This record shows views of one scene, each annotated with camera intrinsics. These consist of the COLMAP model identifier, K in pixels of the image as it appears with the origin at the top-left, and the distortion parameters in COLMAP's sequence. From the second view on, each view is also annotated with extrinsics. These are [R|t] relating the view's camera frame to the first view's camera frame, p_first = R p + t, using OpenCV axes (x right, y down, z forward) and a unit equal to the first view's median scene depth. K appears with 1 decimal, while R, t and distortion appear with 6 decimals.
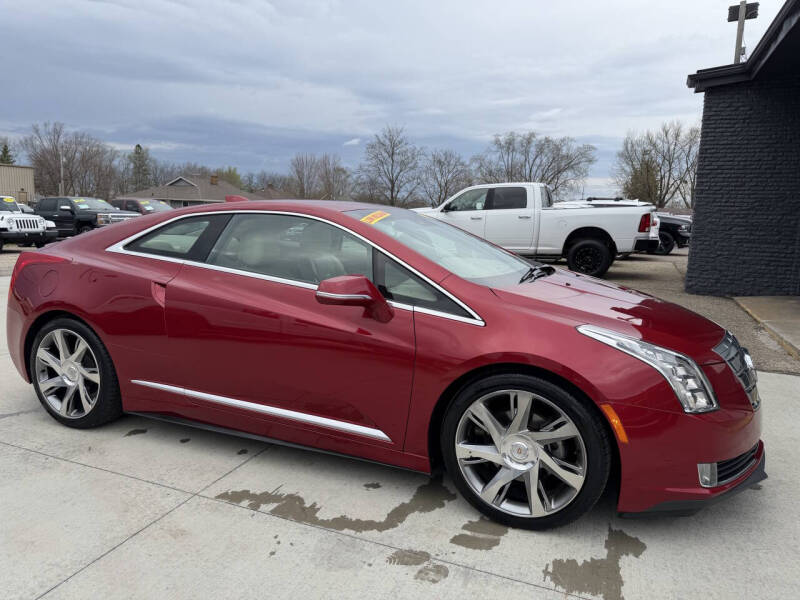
lens RADIAL K [[572.7, 0, 398.6], [0, 572.7, 304.3], [0, 0, 1]] dist [0.050349, -0.069358]
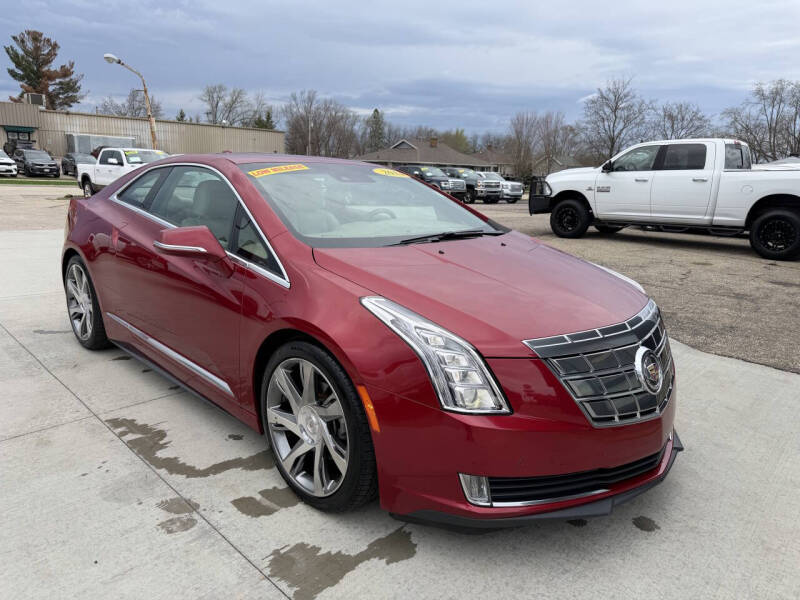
lens RADIAL K [[572.7, 0, 398.6], [0, 572.7, 304.3], [0, 0, 1]] dist [0.050349, -0.069358]
pose [[0.924586, 0.095603, -0.368782, 0.521736], [-0.071935, 0.994399, 0.077436, -0.016622], [0.374120, -0.045068, 0.926285, 0.155316]]
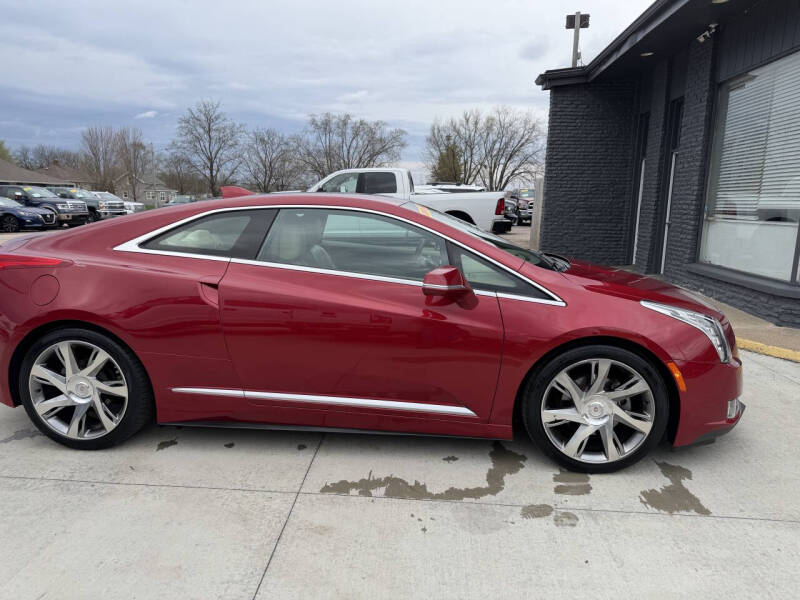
lens RADIAL K [[572.7, 0, 398.6], [0, 572.7, 304.3], [0, 0, 1]] dist [0.050349, -0.069358]
pose [[0.946272, -0.063102, 0.317154, -0.421104], [0.052323, 0.997730, 0.042399, -0.025621], [-0.319110, -0.023526, 0.947426, 0.006183]]
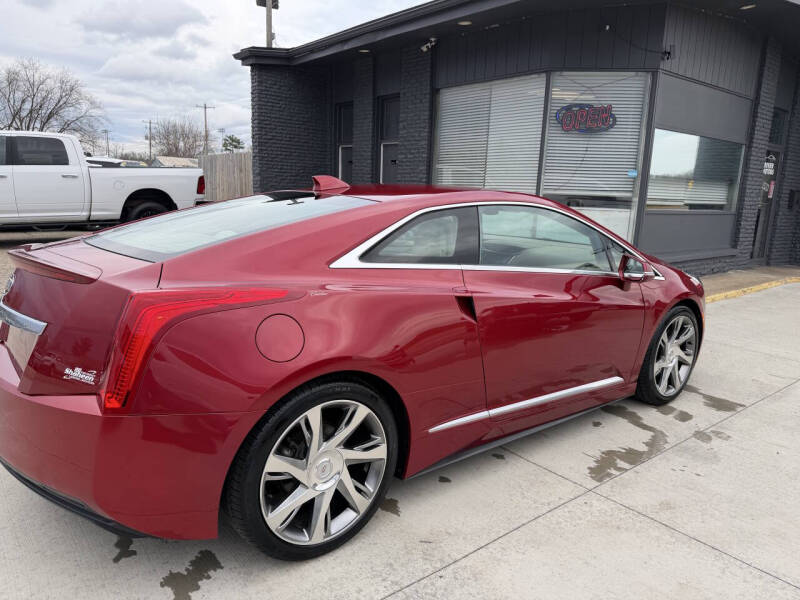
lens RADIAL K [[572.7, 0, 398.6], [0, 572.7, 304.3], [0, 0, 1]] dist [0.050349, -0.069358]
pose [[0.457039, -0.182312, 0.870562, -1.161589], [0.108562, 0.982884, 0.148840, -0.155745], [-0.882797, 0.026484, 0.469008, 0.712235]]
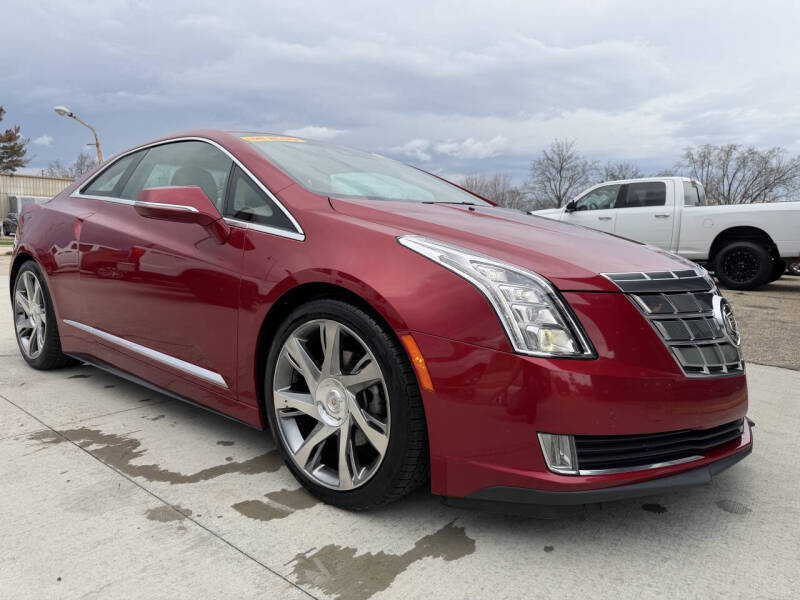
lens RADIAL K [[572.7, 0, 398.6], [0, 572.7, 304.3], [0, 0, 1]] dist [0.050349, -0.069358]
pose [[0.952775, 0.037028, -0.301410, 0.405728], [-0.050048, 0.998113, -0.035587, 0.116215], [0.299523, 0.048991, 0.952830, 0.228545]]
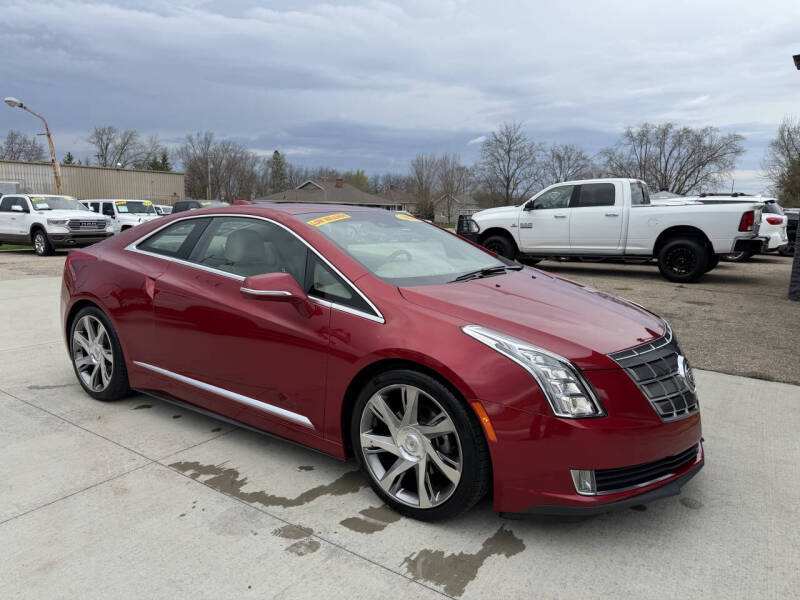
lens RADIAL K [[572.7, 0, 398.6], [0, 572.7, 304.3], [0, 0, 1]] dist [0.050349, -0.069358]
pose [[0.976198, 0.025576, -0.215367, 0.316395], [-0.025132, 0.999673, 0.004801, -0.001912], [0.215419, 0.000726, 0.976521, -0.017790]]
